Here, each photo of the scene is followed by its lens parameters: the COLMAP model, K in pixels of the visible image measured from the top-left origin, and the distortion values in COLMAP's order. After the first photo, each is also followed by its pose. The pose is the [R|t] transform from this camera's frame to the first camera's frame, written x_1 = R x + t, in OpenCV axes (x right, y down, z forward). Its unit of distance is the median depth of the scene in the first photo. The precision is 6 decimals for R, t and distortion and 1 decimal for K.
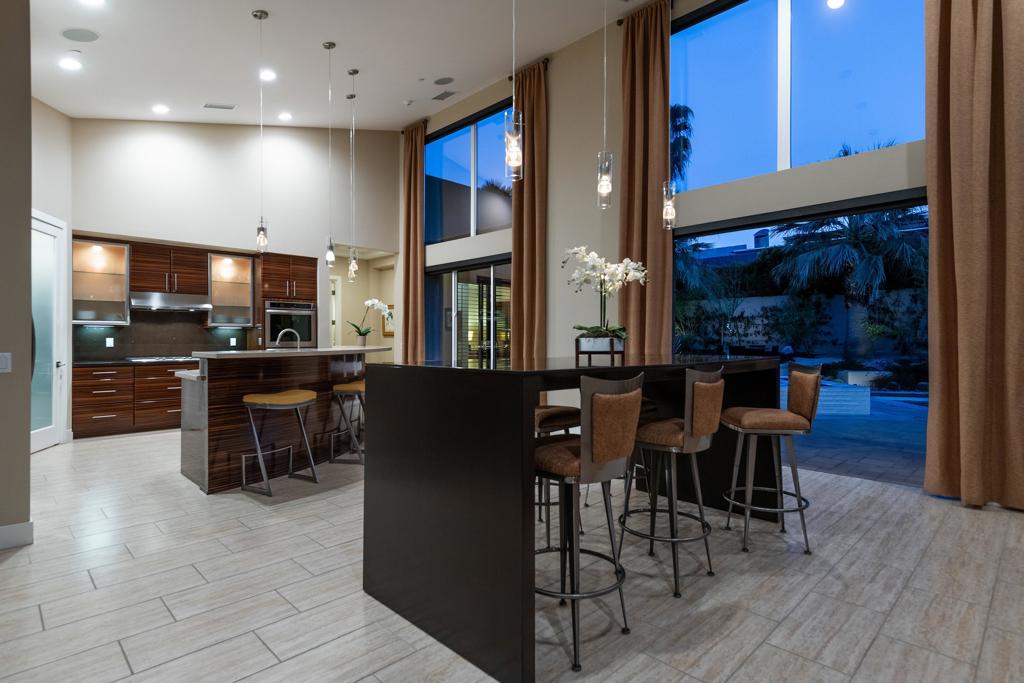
lens RADIAL K [[529.1, 0, 511.4], [0, 529.1, 346.2], [0, 0, 1]] dist [0.009667, -0.004366]
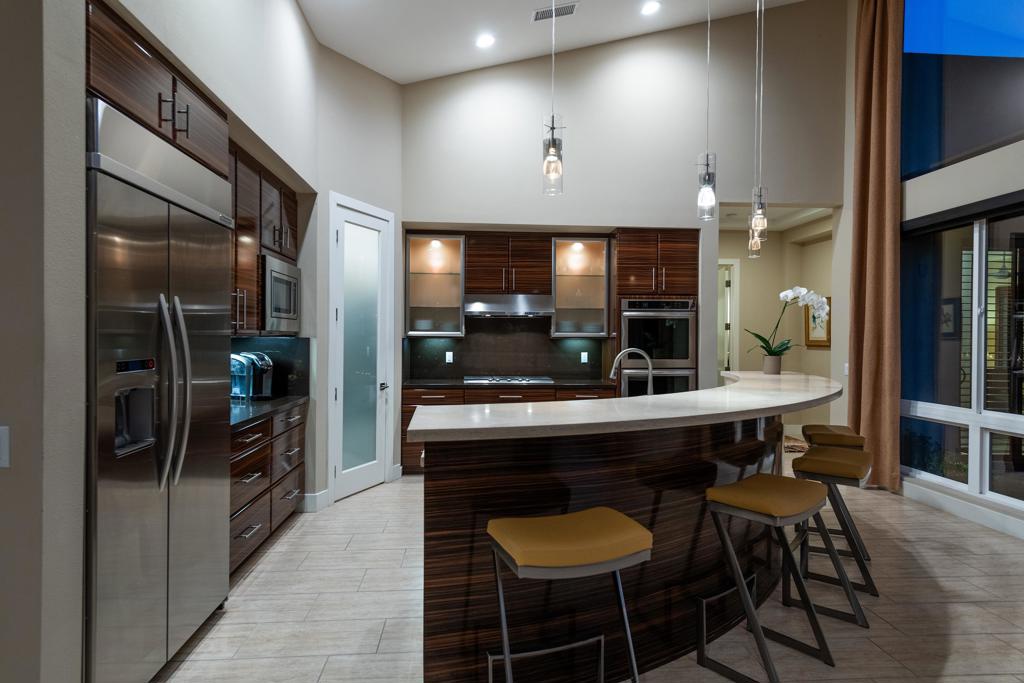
lens RADIAL K [[567.8, 0, 512.7], [0, 567.8, 342.1], [0, 0, 1]] dist [0.027015, -0.000522]
pose [[0.767527, 0.007748, -0.640970, -0.104320], [-0.012873, 0.999912, -0.003328, -0.026501], [0.640888, 0.010805, 0.767558, 0.352554]]
